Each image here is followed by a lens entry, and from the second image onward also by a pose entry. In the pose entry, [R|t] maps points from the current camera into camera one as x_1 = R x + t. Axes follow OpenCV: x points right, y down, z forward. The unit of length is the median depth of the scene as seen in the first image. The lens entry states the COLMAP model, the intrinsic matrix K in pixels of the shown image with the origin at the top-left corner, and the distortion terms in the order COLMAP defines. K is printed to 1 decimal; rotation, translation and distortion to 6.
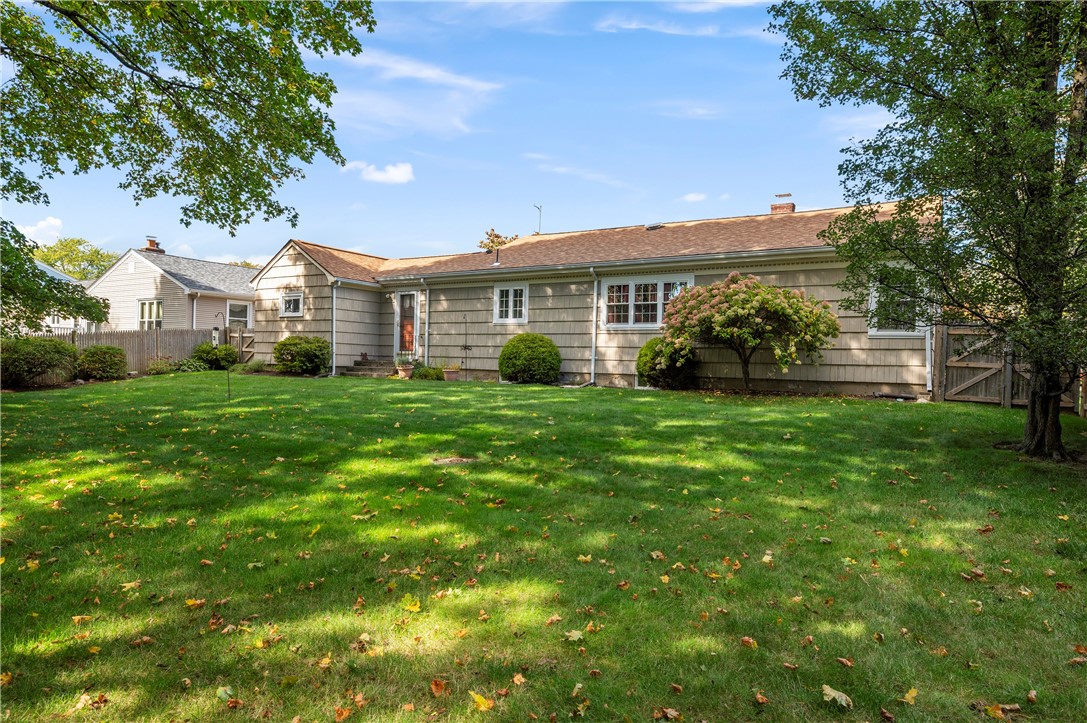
lens RADIAL K [[675.8, 0, 548.4], [0, 675.8, 365.3], [0, 0, 1]] dist [0.001293, -0.000624]
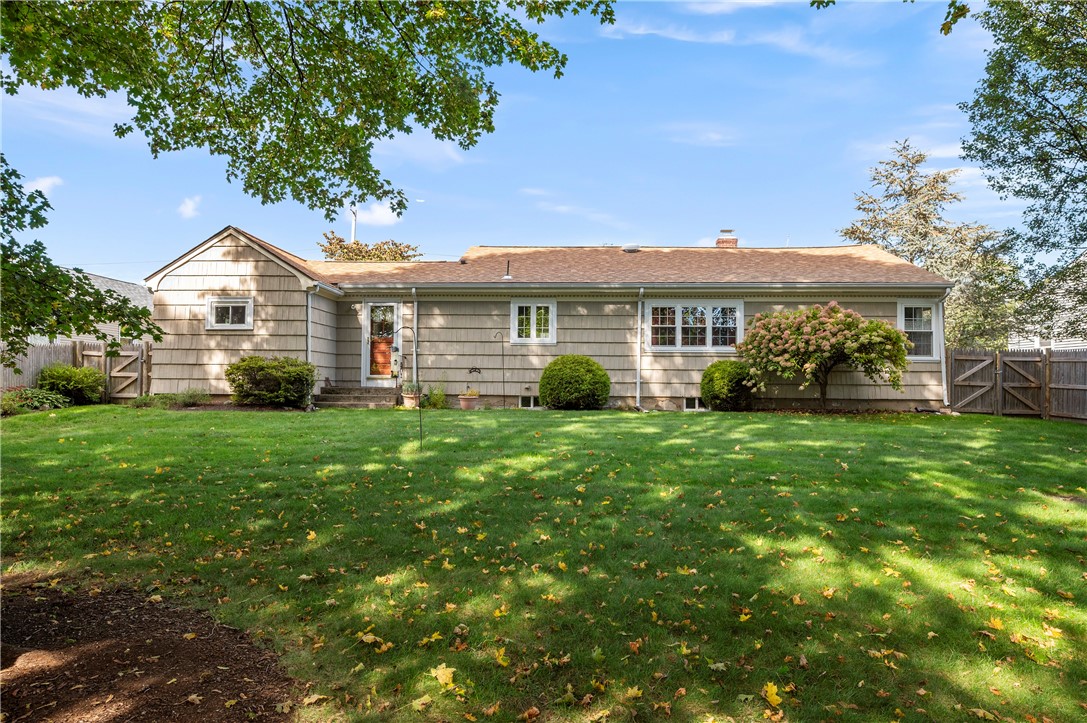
lens RADIAL K [[675.8, 0, 545.5], [0, 675.8, 357.9], [0, 0, 1]] dist [0.001293, -0.000624]
pose [[0.872597, 0.003412, 0.488429, -0.506994], [0.013975, 0.999392, -0.031947, -0.014281], [-0.488241, 0.034703, 0.872019, 0.210110]]
